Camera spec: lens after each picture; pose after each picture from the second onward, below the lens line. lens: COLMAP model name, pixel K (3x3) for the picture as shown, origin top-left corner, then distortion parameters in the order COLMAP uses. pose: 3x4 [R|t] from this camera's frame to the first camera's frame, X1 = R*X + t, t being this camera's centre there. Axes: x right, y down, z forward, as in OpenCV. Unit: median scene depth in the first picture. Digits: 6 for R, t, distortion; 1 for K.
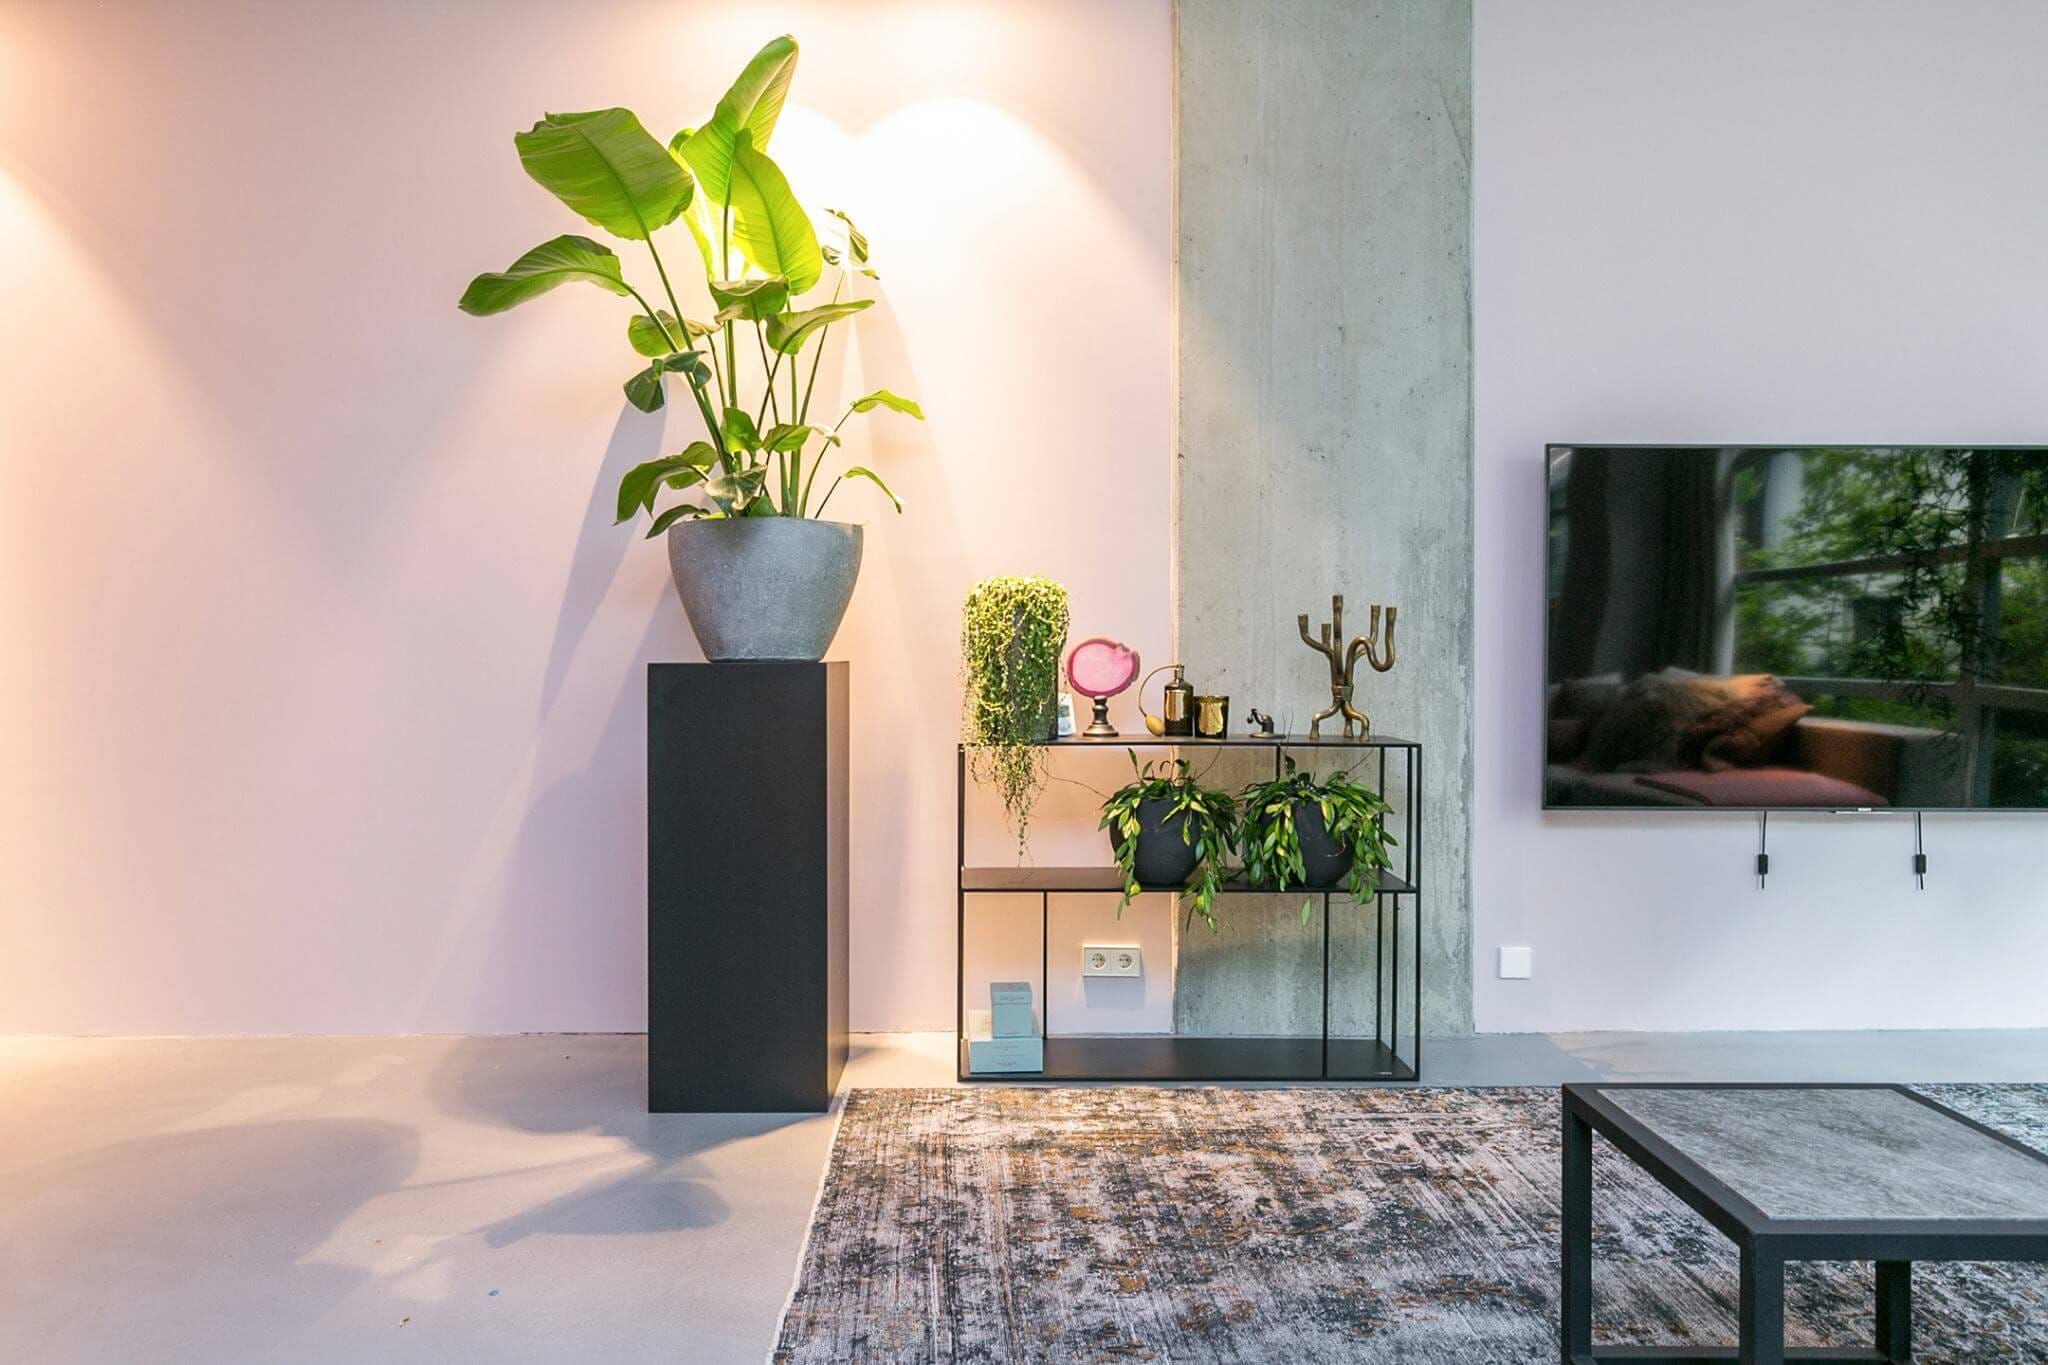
lens RADIAL K [[1261.1, 0, 1024.0], [0, 1261.1, 682.5], [0, 0, 1]] dist [0.018172, -0.001370]
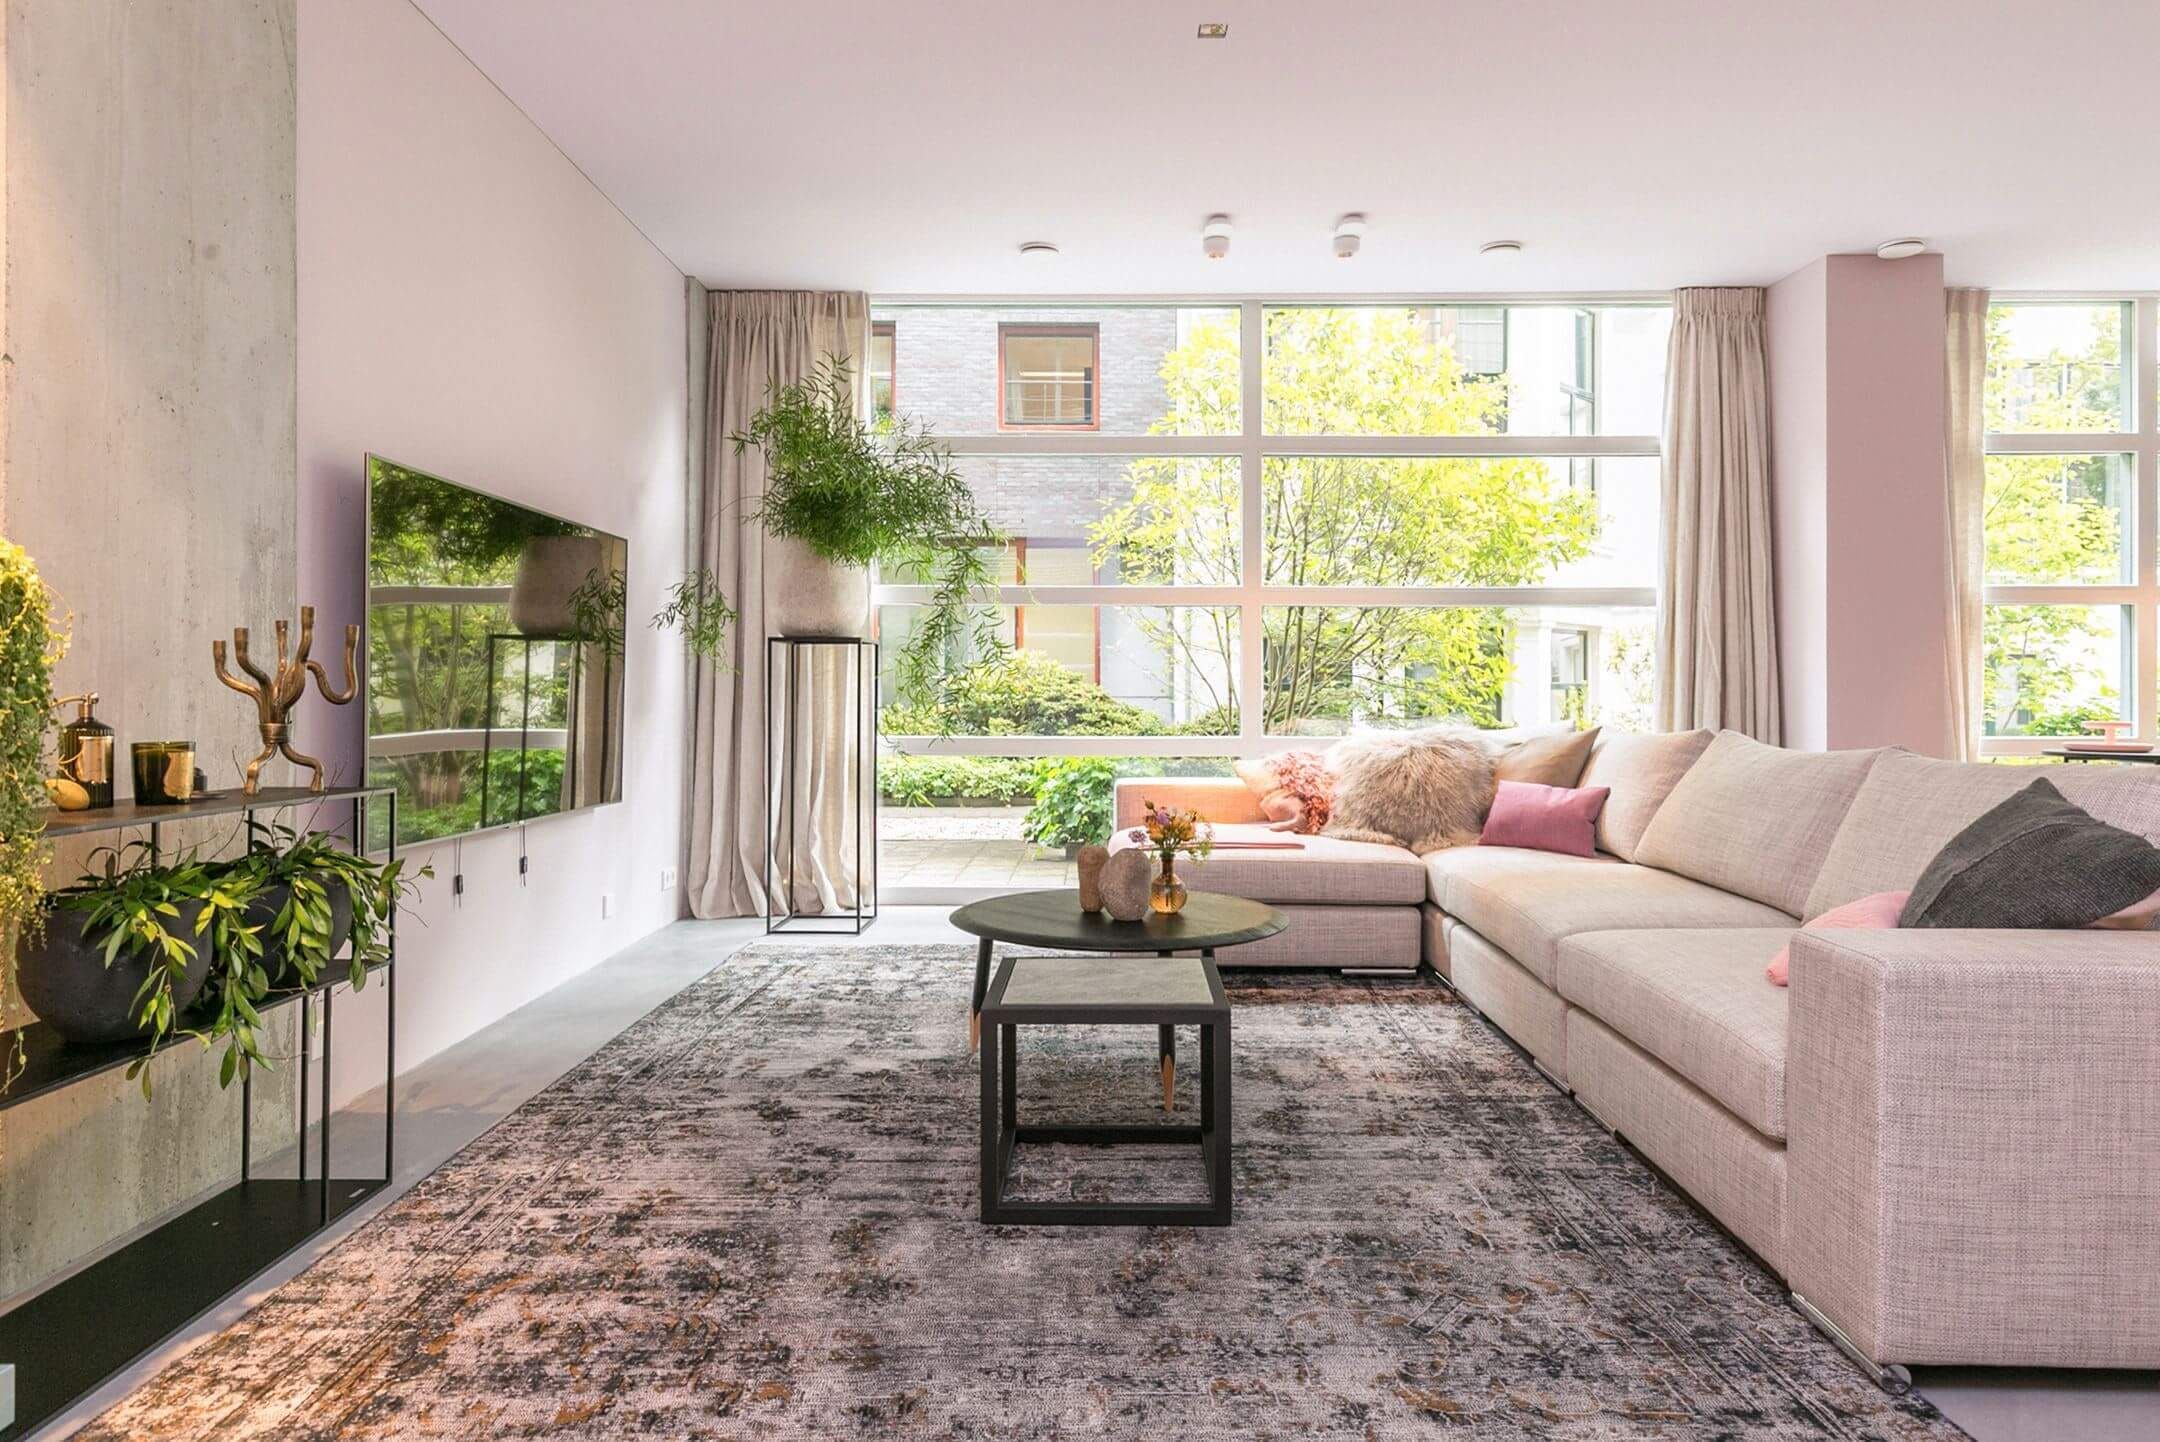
lens RADIAL K [[1297.5, 0, 1080.0], [0, 1297.5, 721.0], [0, 0, 1]] dist [0.001584, 0.000285]
pose [[0.027436, -0.020334, 0.999417, -0.598750], [0.017464, 0.999650, 0.019859, -0.007233], [-0.999471, 0.016909, 0.027782, 0.555418]]
